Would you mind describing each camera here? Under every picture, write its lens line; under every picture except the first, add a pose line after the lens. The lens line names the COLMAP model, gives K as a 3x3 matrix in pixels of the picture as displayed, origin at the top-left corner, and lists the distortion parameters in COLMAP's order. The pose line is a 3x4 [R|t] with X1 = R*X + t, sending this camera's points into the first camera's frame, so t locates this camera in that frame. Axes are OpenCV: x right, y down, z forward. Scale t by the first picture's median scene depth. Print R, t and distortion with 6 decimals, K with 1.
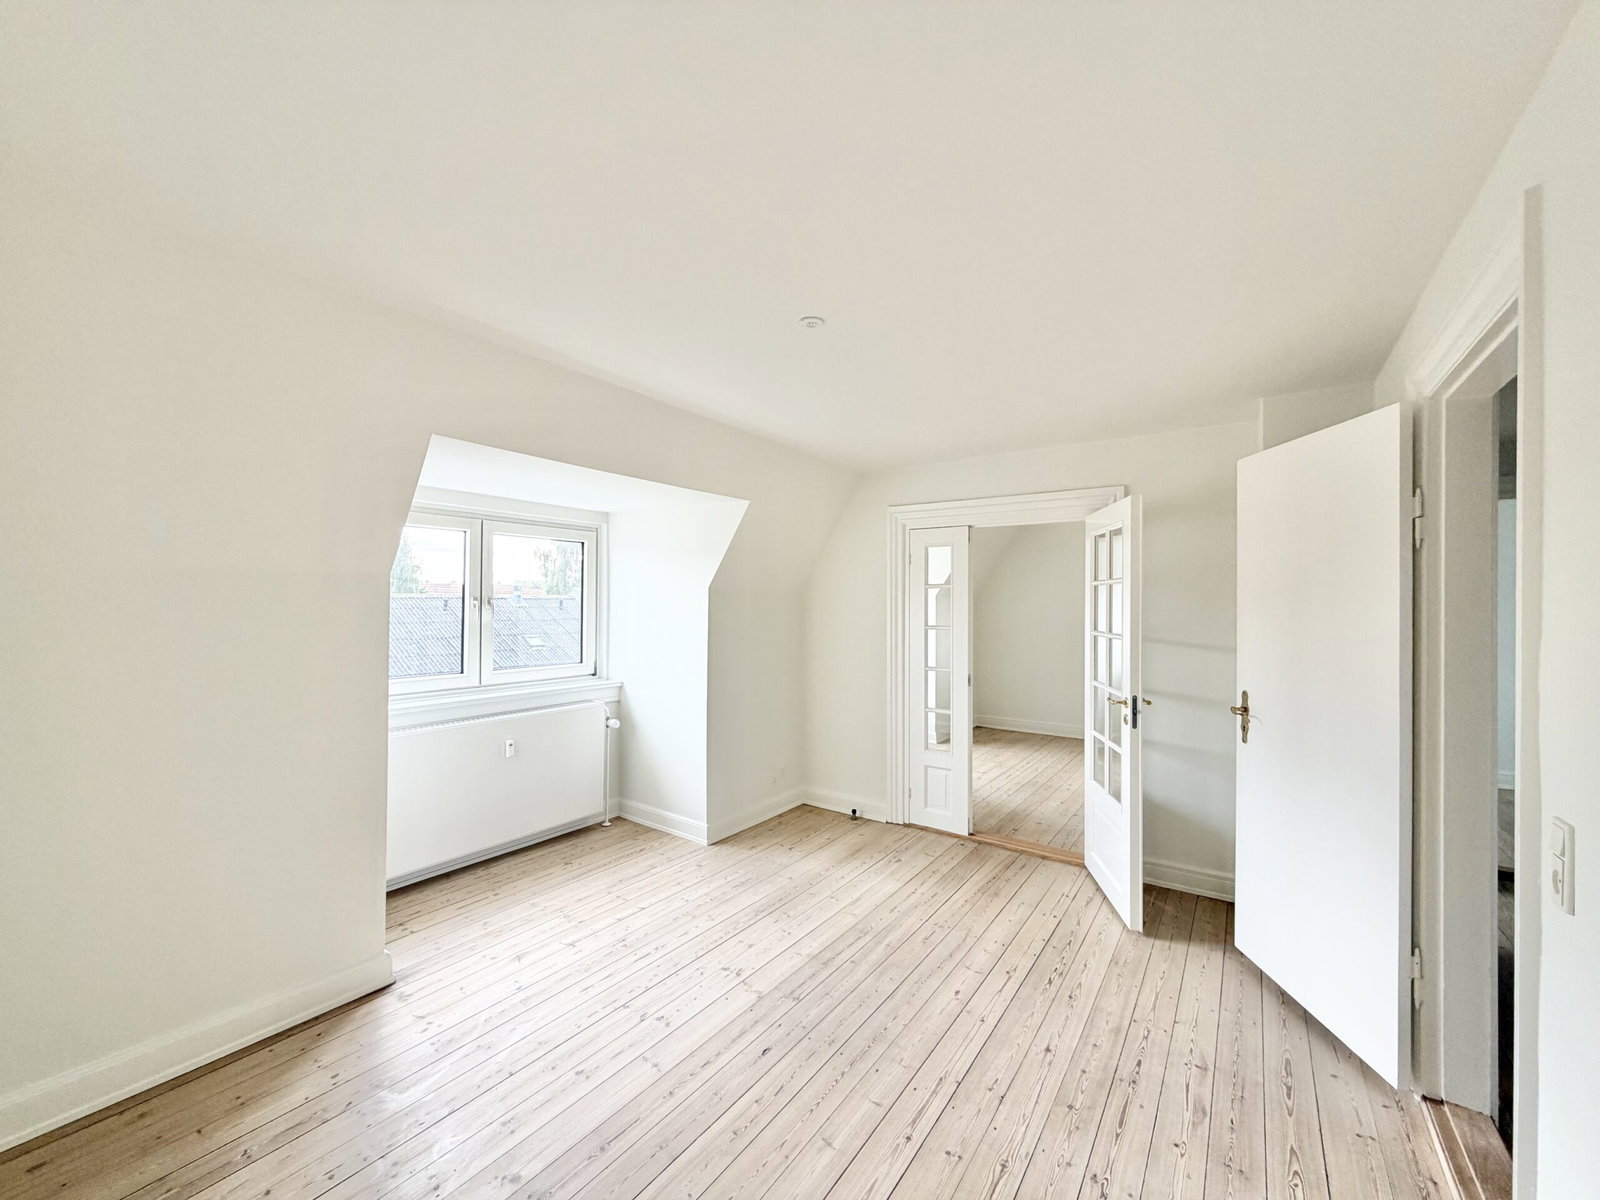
lens RADIAL K [[637.8, 0, 794.2], [0, 637.8, 600.9], [0, 0, 1]] dist [0.001011, -0.000041]
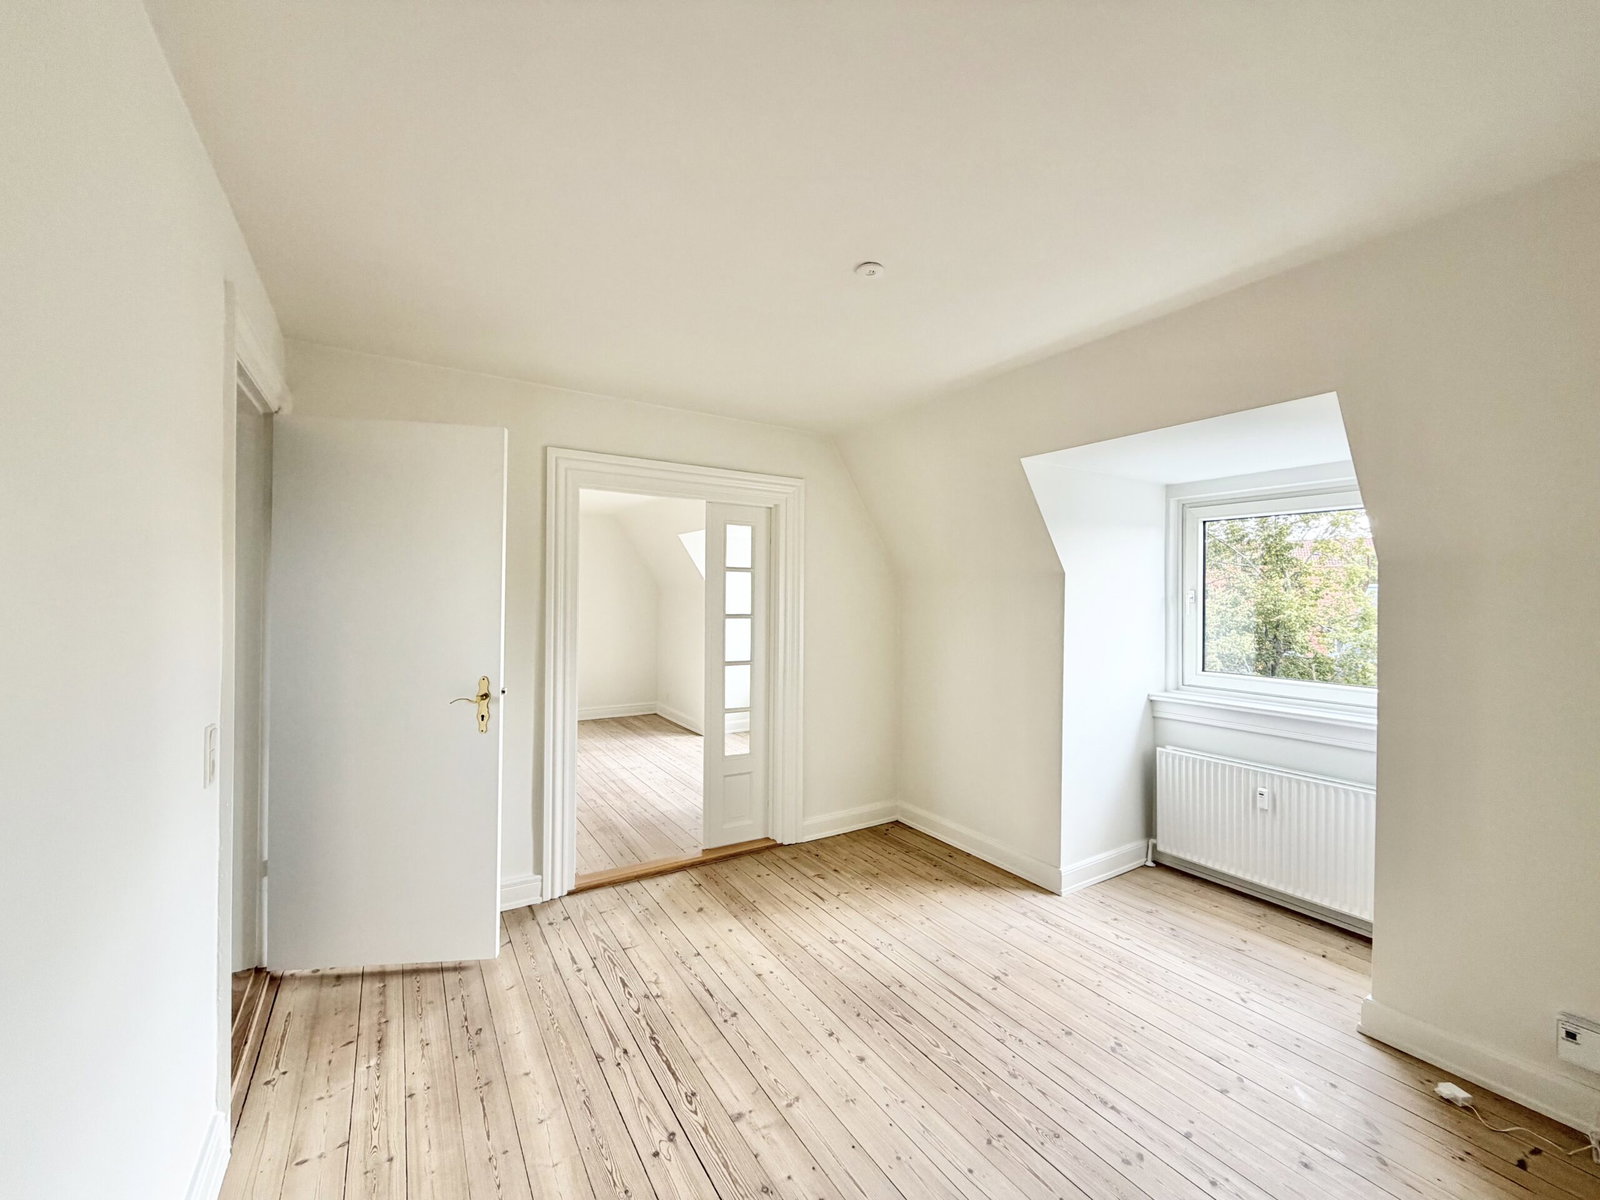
lens RADIAL K [[637.8, 0, 800.5], [0, 637.8, 597.7], [0, 0, 1]] dist [0.001011, -0.000041]
pose [[-0.377947, -0.009608, -0.925777, 1.159375], [0.002120, 0.999935, -0.011243, 0.027746], [0.925825, -0.006212, -0.377902, 1.610867]]
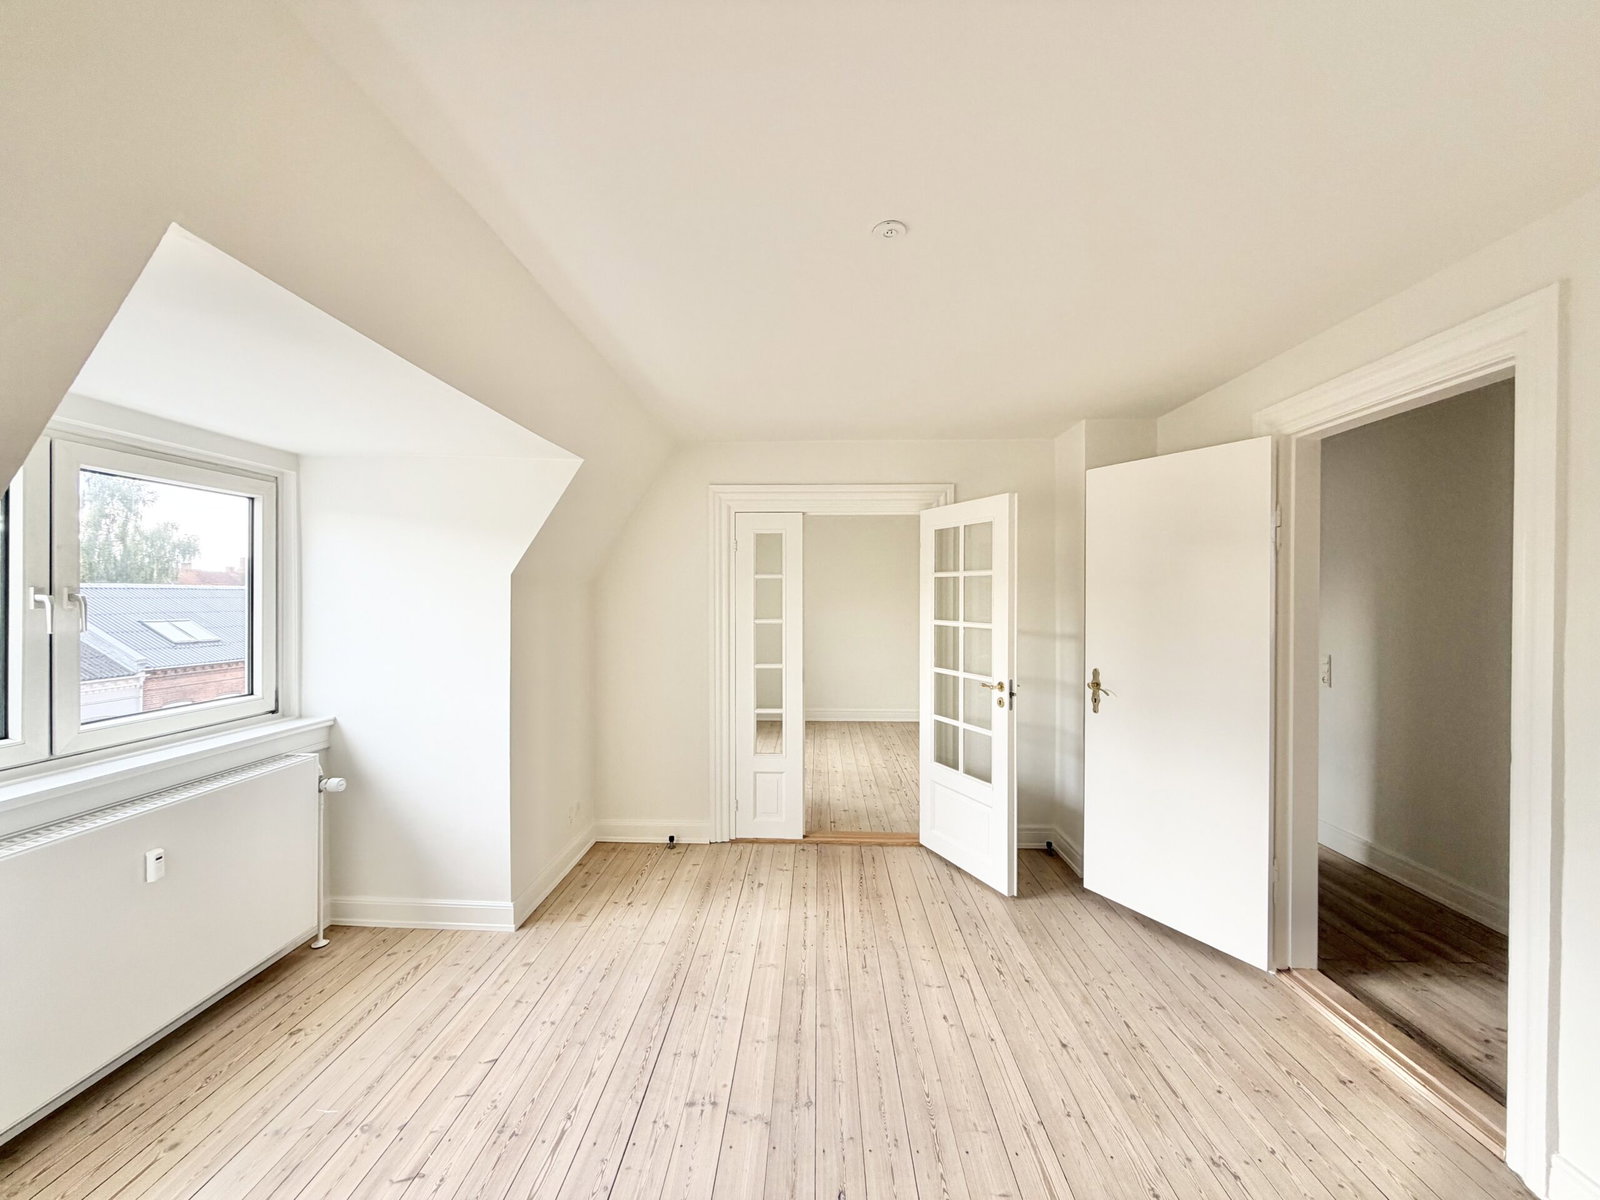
lens RADIAL K [[637.8, 0, 798.6], [0, 637.8, 601.1], [0, 0, 1]] dist [0.001011, -0.000041]
pose [[0.832197, -0.010770, 0.554376, -0.281194], [0.001769, 0.999858, 0.016768, -0.002350], [-0.554478, -0.012974, 0.832097, 0.237919]]
